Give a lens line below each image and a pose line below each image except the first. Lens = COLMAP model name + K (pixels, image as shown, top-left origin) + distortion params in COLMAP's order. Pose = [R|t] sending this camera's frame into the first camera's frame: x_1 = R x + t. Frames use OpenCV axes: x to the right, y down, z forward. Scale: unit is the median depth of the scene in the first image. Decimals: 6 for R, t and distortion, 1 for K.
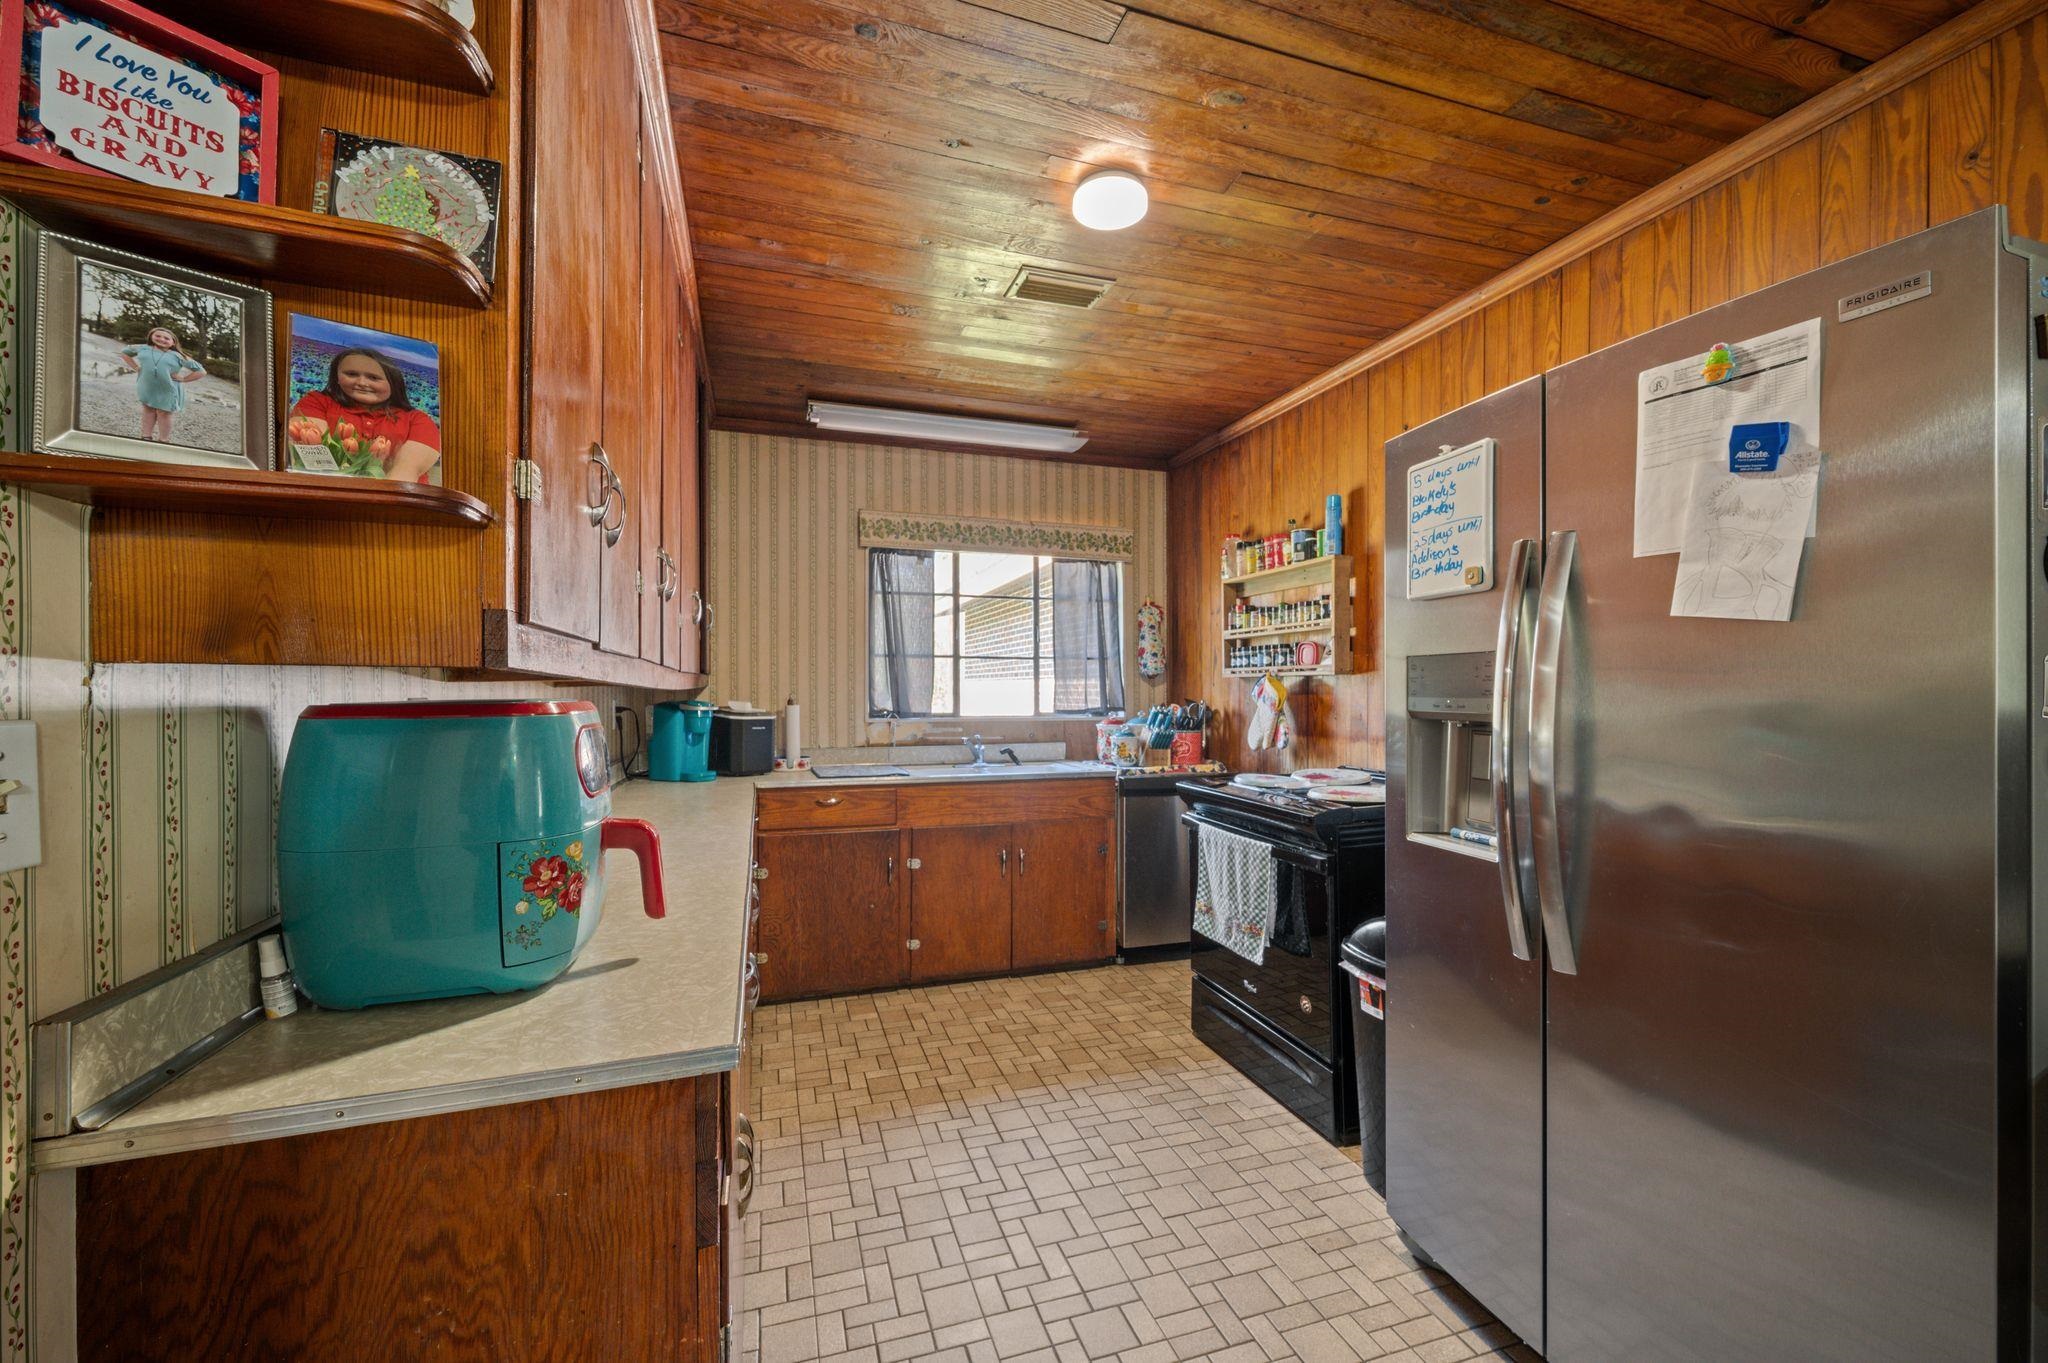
lens RADIAL K [[811.2, 0, 1031.0], [0, 811.2, 690.8], [0, 0, 1]] dist [-0.001770, -0.000422]
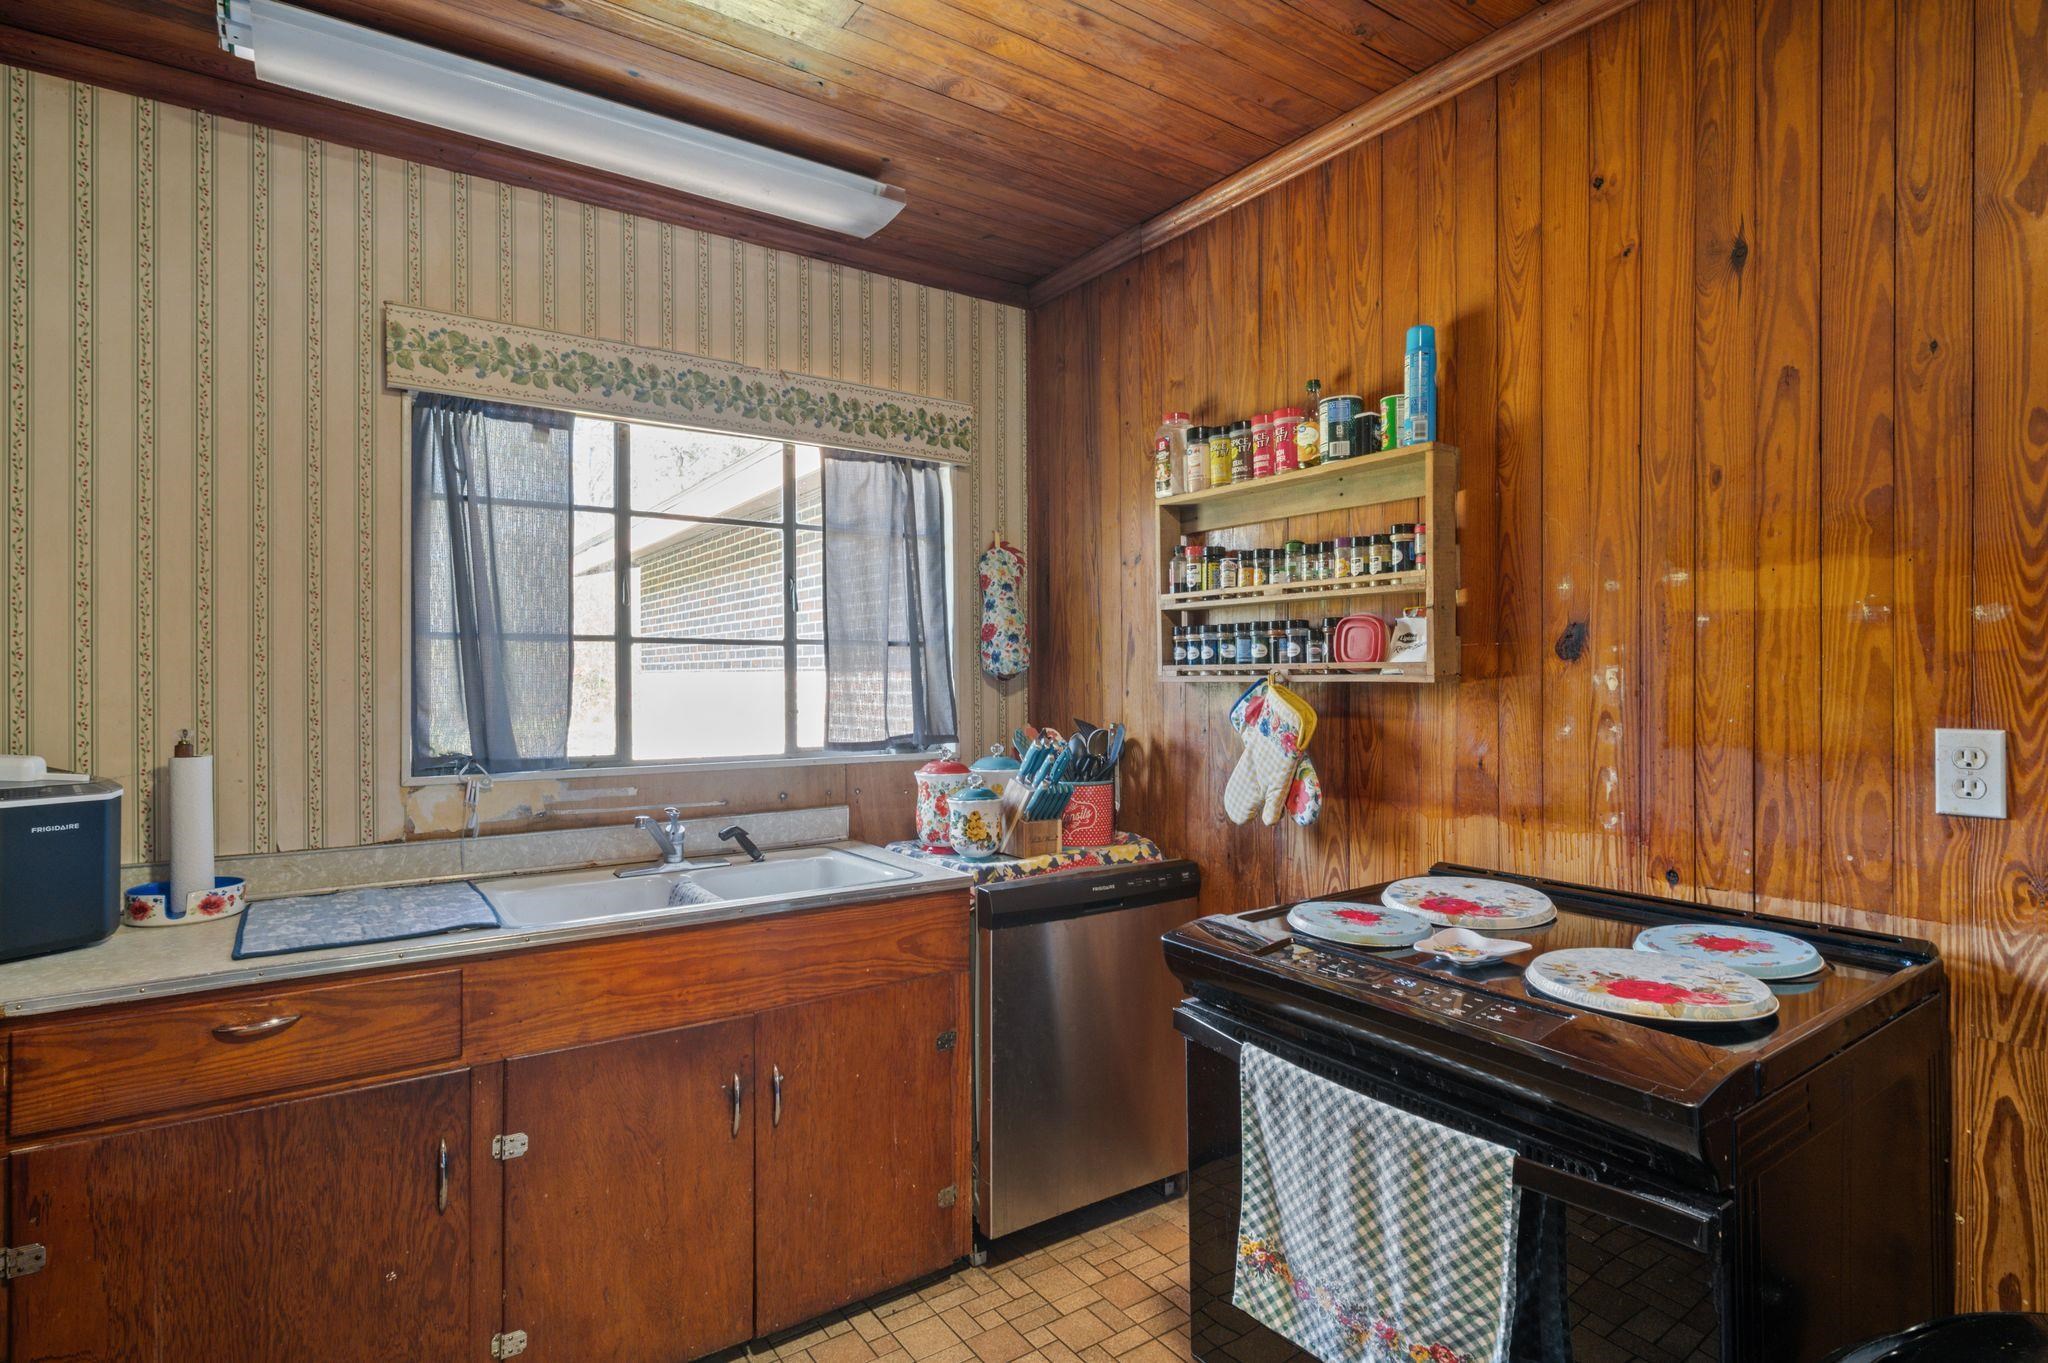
lens RADIAL K [[1026.0, 0, 1031.4], [0, 1026.0, 673.5], [0, 0, 1]] dist [-0.002604, -0.000122]
pose [[0.960157, -0.002179, 0.279453, -0.035899], [0.003668, 0.999982, -0.004804, -0.021672], [-0.279438, 0.005637, 0.960147, 0.426830]]
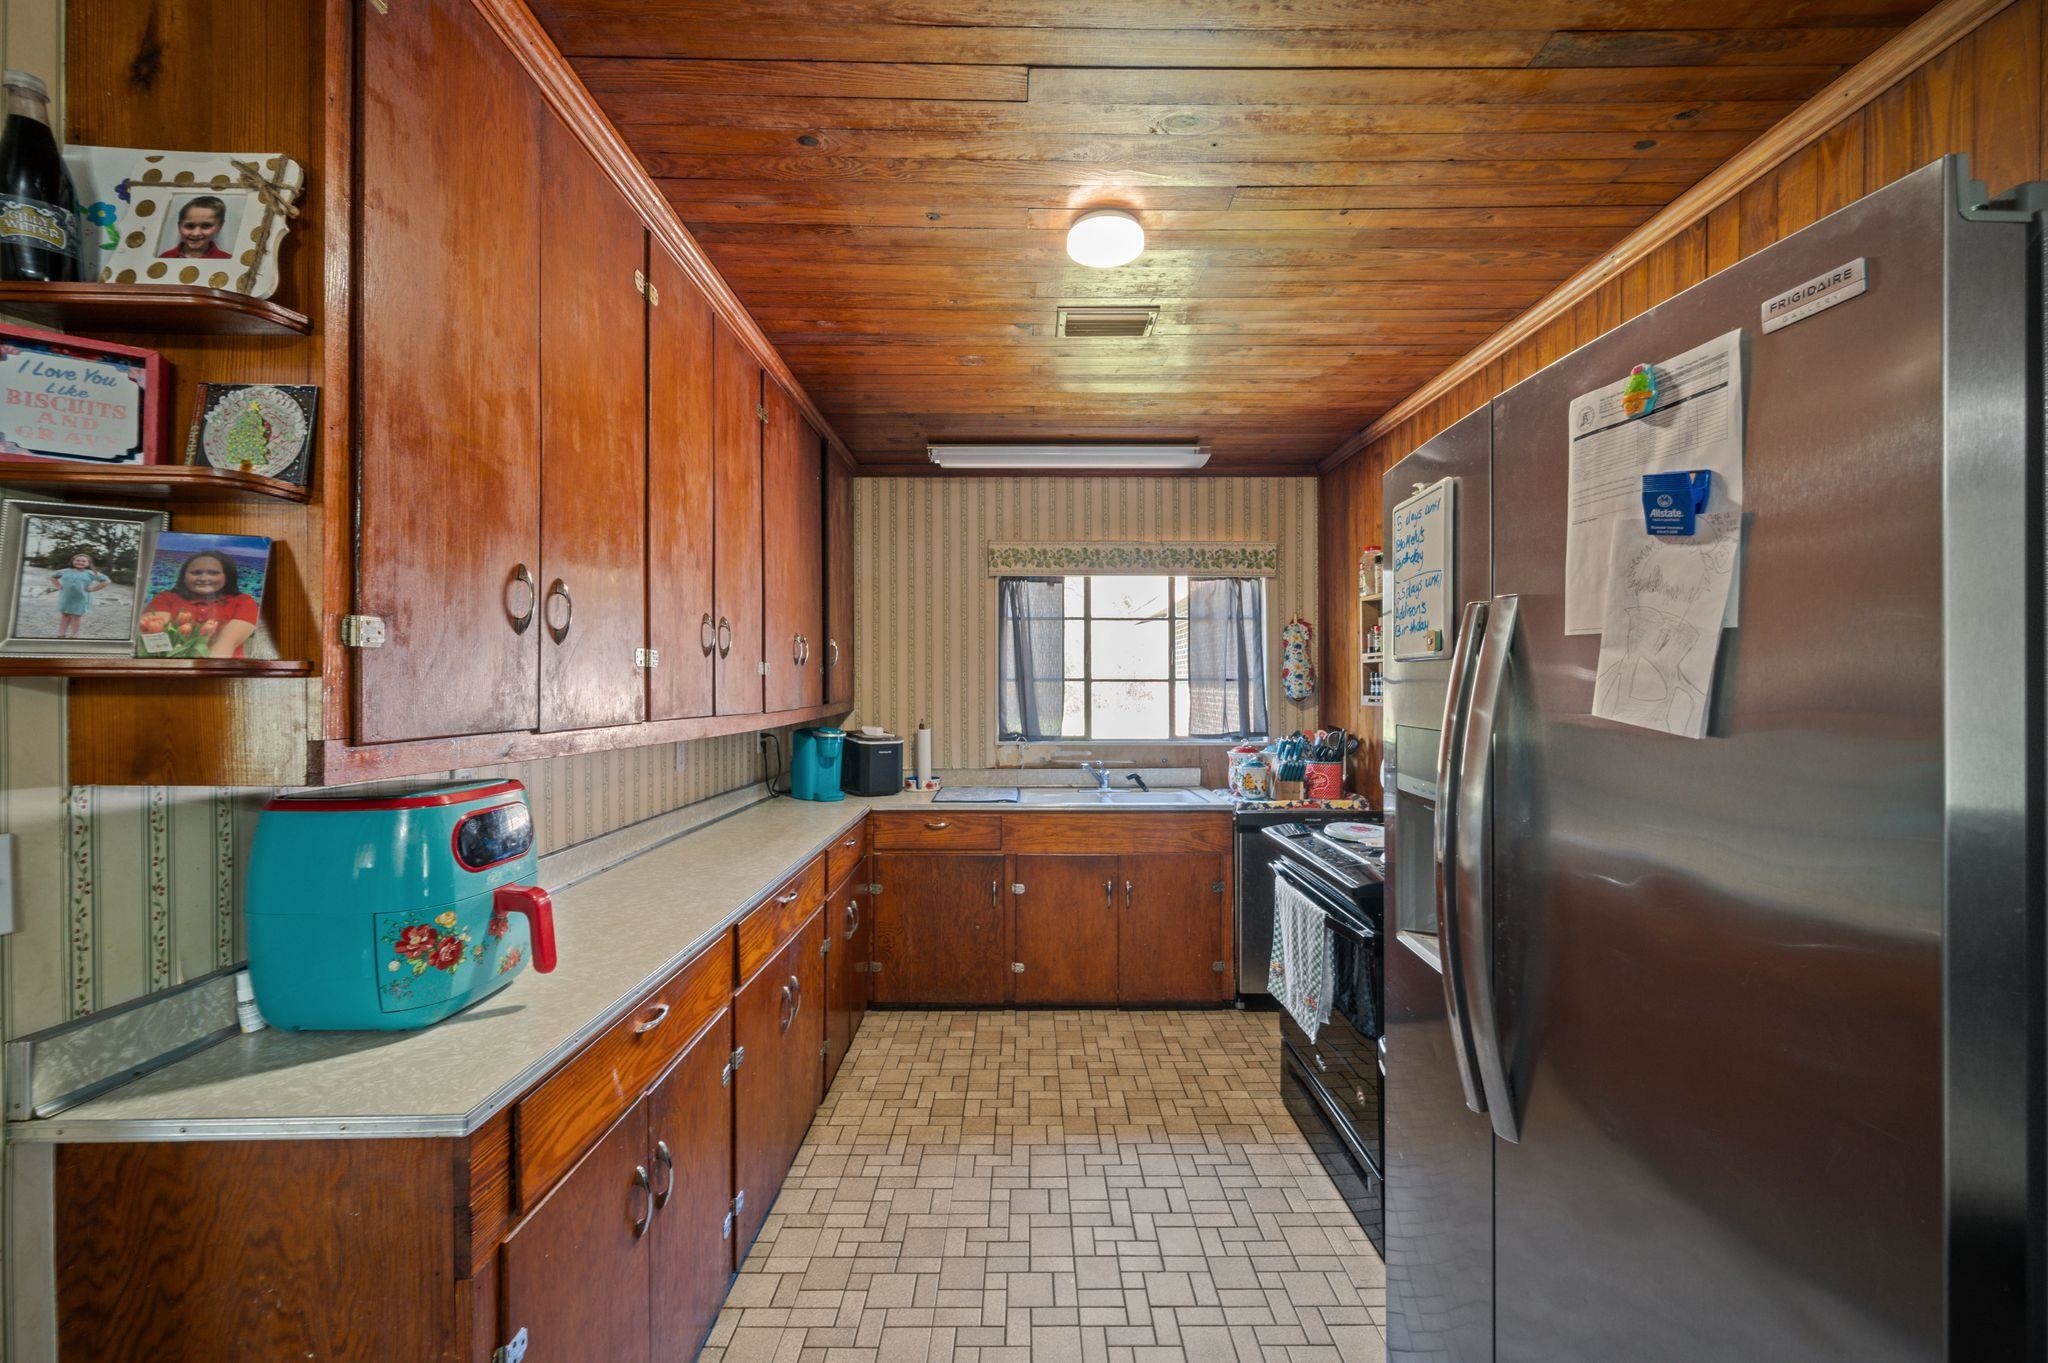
lens RADIAL K [[808.0, 0, 1033.1], [0, 808.0, 685.9], [0, 0, 1]] dist [-0.002849, 0.000295]
pose [[0.952293, -0.000607, -0.305185, 0.183853], [0.000730, 1.000000, 0.000291, -0.043391], [0.305185, -0.000500, 0.952293, 0.034019]]
